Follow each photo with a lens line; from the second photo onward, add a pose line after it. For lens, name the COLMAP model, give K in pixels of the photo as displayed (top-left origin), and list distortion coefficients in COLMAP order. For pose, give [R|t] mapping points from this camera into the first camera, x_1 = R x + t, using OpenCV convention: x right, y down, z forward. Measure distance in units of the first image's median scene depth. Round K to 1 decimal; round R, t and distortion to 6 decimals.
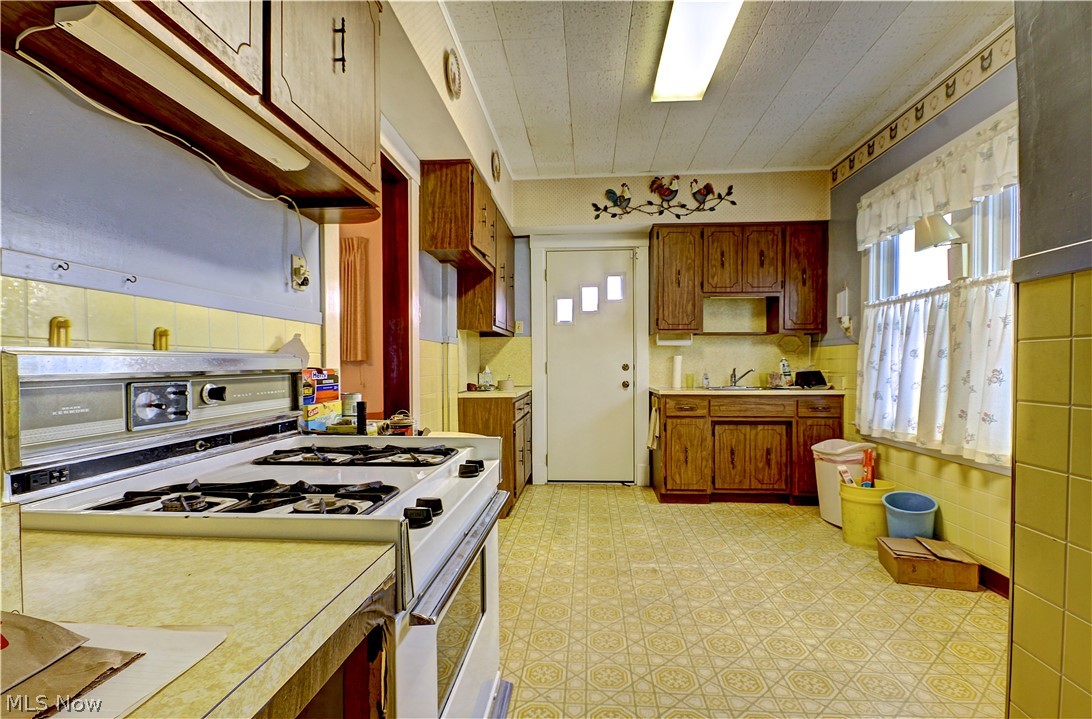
lens RADIAL K [[511.9, 0, 549.9], [0, 511.9, 372.6], [0, 0, 1]] dist [-0.007604, -0.000959]
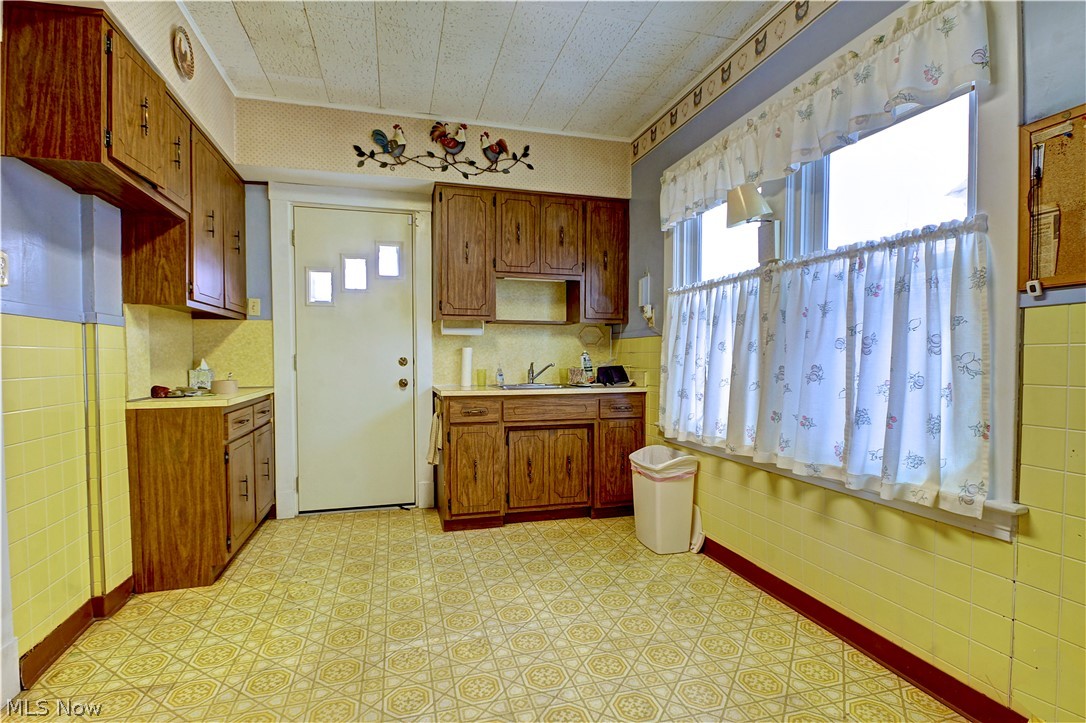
lens RADIAL K [[517.0, 0, 543.7], [0, 517.0, 375.2], [0, 0, 1]] dist [-0.003951, -0.000543]
pose [[0.936985, -0.009931, 0.349228, 0.084543], [0.003404, 0.999808, 0.019298, -0.004540], [-0.349353, -0.016893, 0.936839, 0.200185]]
